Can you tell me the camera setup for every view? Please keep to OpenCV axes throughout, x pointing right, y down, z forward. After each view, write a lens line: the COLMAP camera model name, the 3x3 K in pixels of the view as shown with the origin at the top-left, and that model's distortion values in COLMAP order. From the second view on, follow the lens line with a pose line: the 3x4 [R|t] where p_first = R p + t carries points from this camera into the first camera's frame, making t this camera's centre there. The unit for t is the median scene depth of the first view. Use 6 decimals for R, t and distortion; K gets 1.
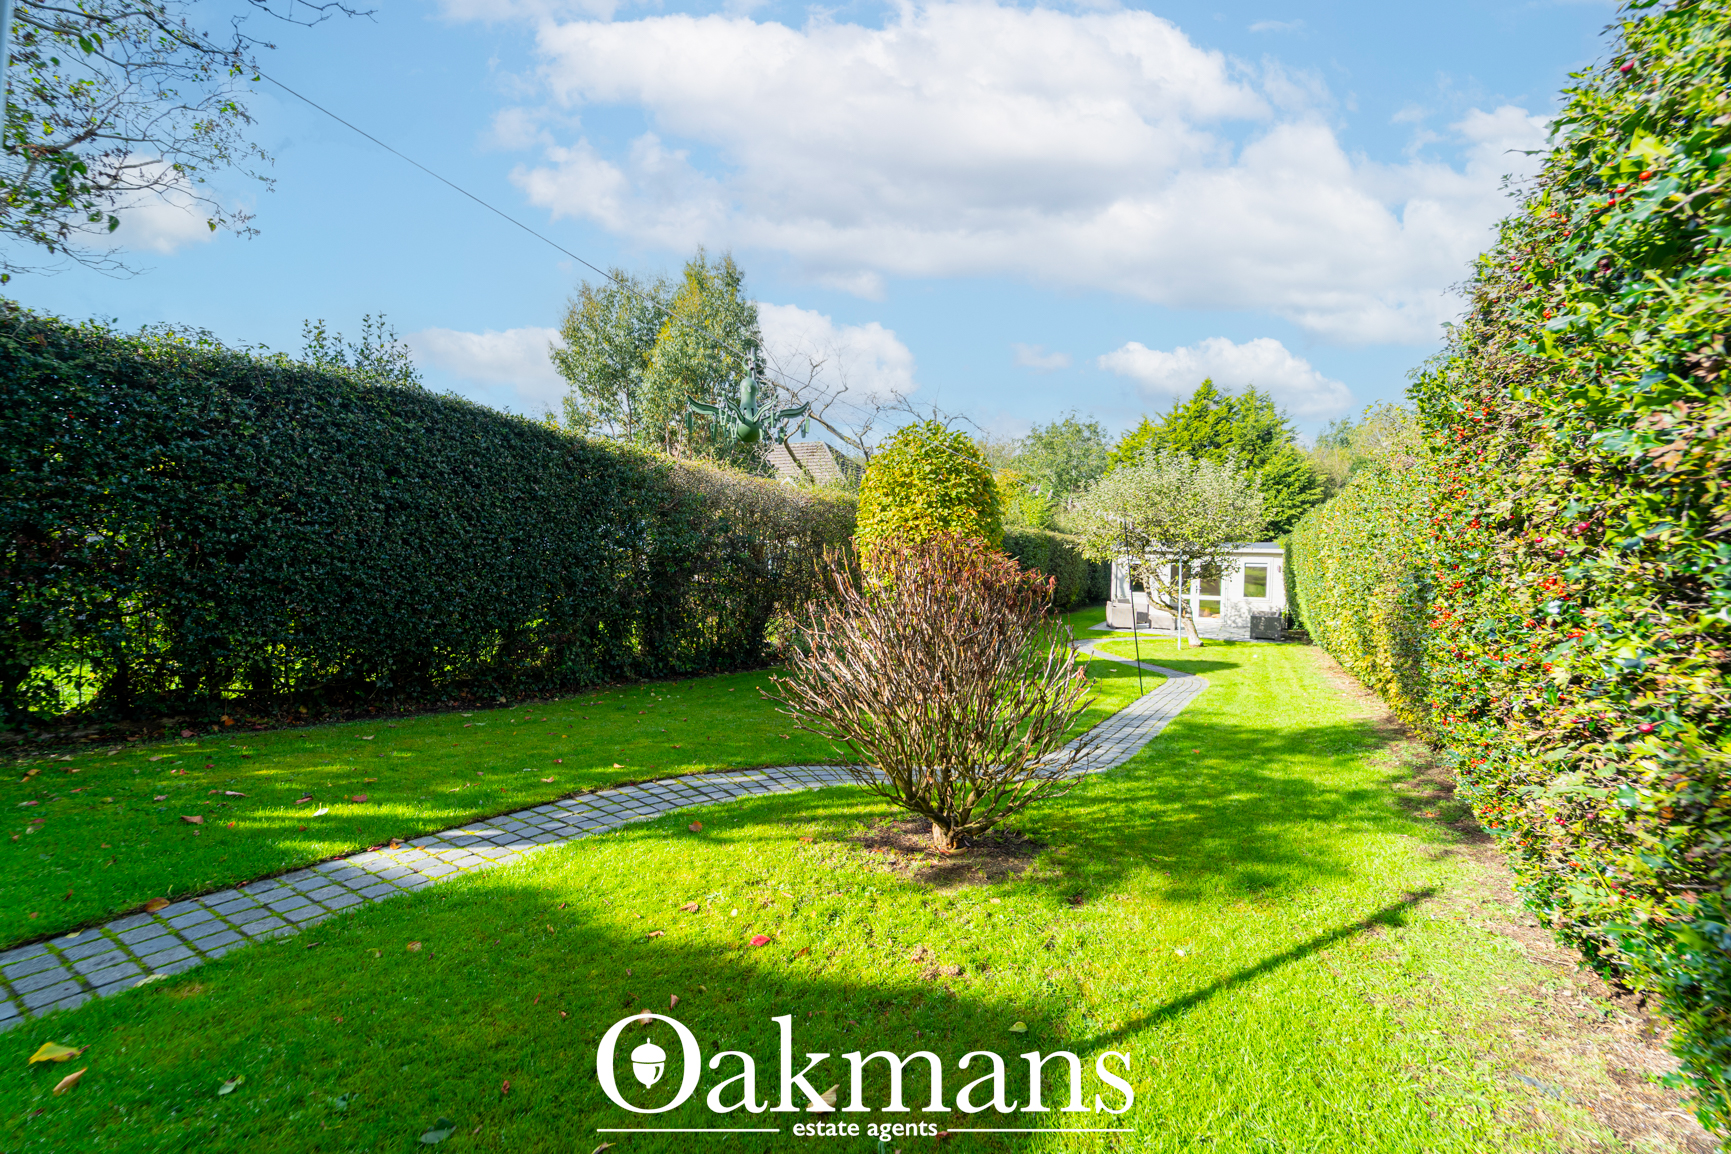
lens RADIAL K [[708.5, 0, 860.5], [0, 708.5, 573.9], [0, 0, 1]] dist [0.001583, 0.001755]
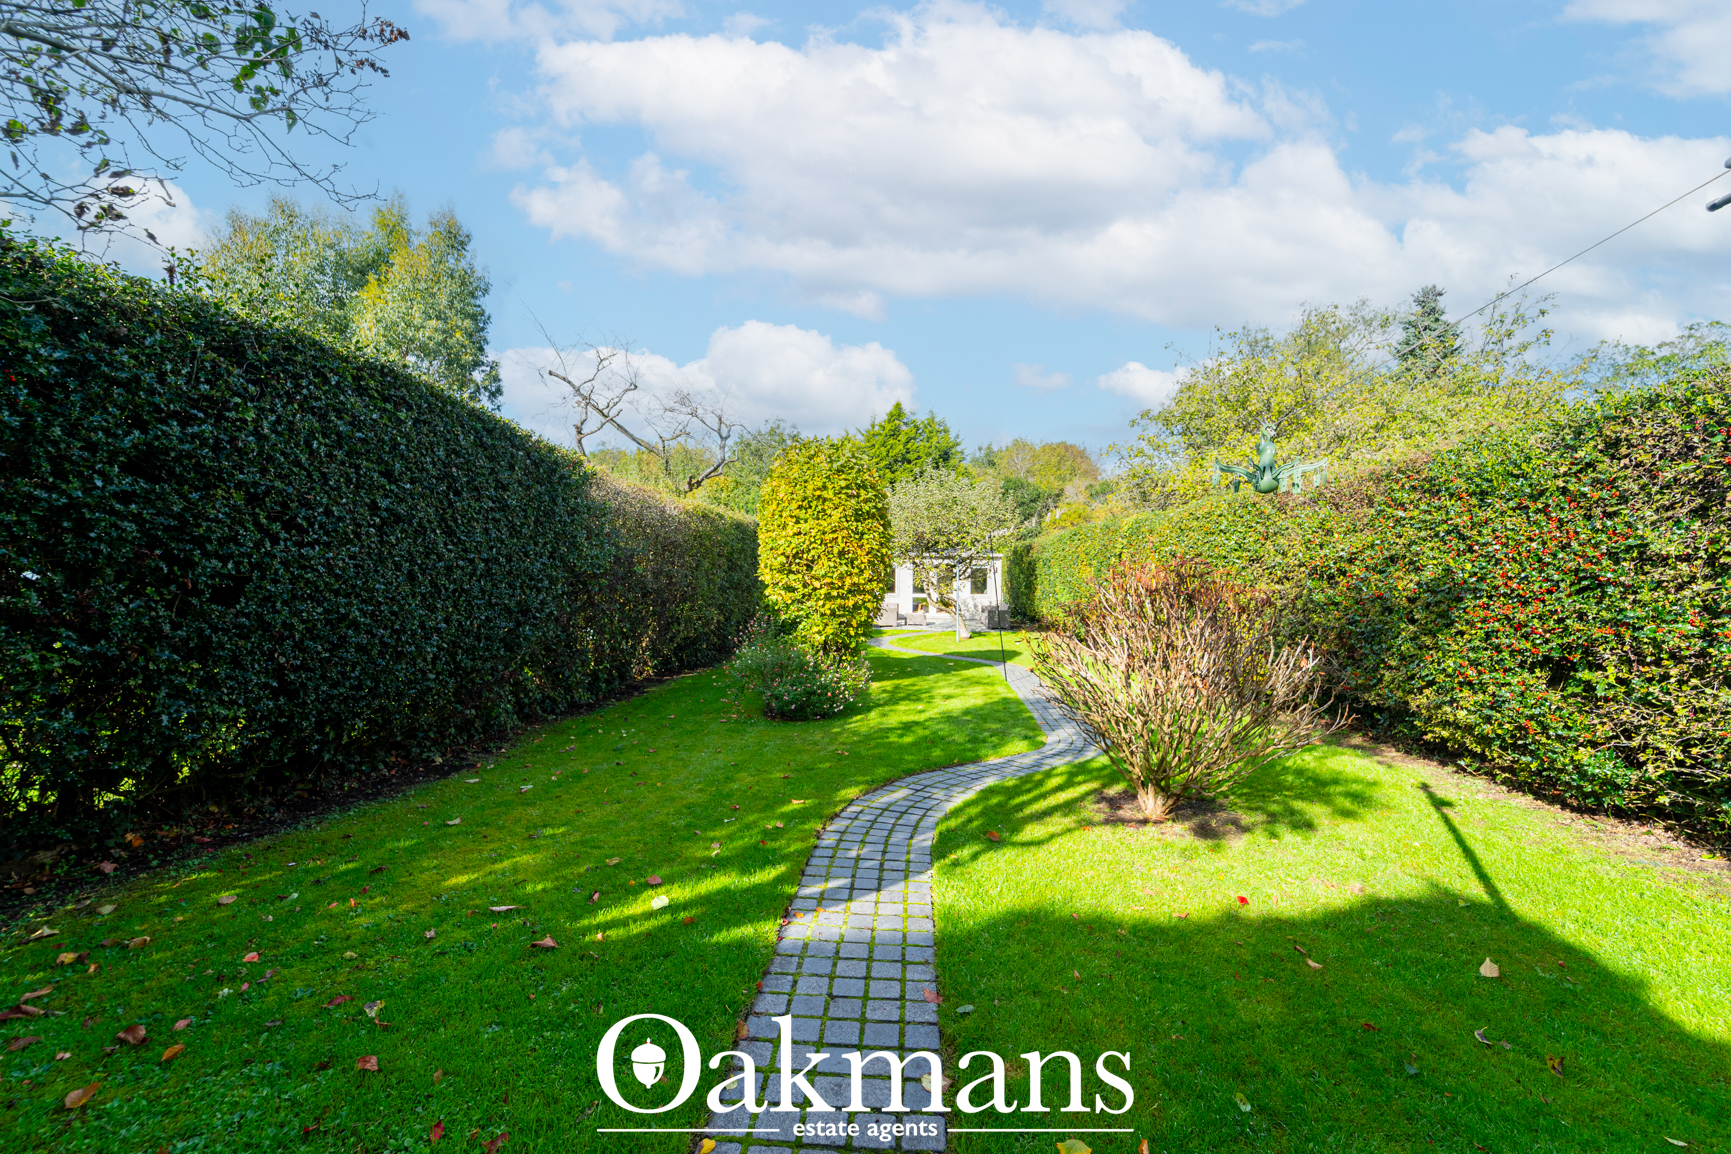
lens RADIAL K [[708.5, 0, 868.1], [0, 708.5, 578.8], [0, 0, 1]] dist [0.001583, 0.001755]
pose [[0.892879, -0.025090, 0.449598, -0.342225], [0.023952, 0.999679, 0.008220, -0.016435], [-0.449660, 0.003429, 0.893193, 0.054436]]
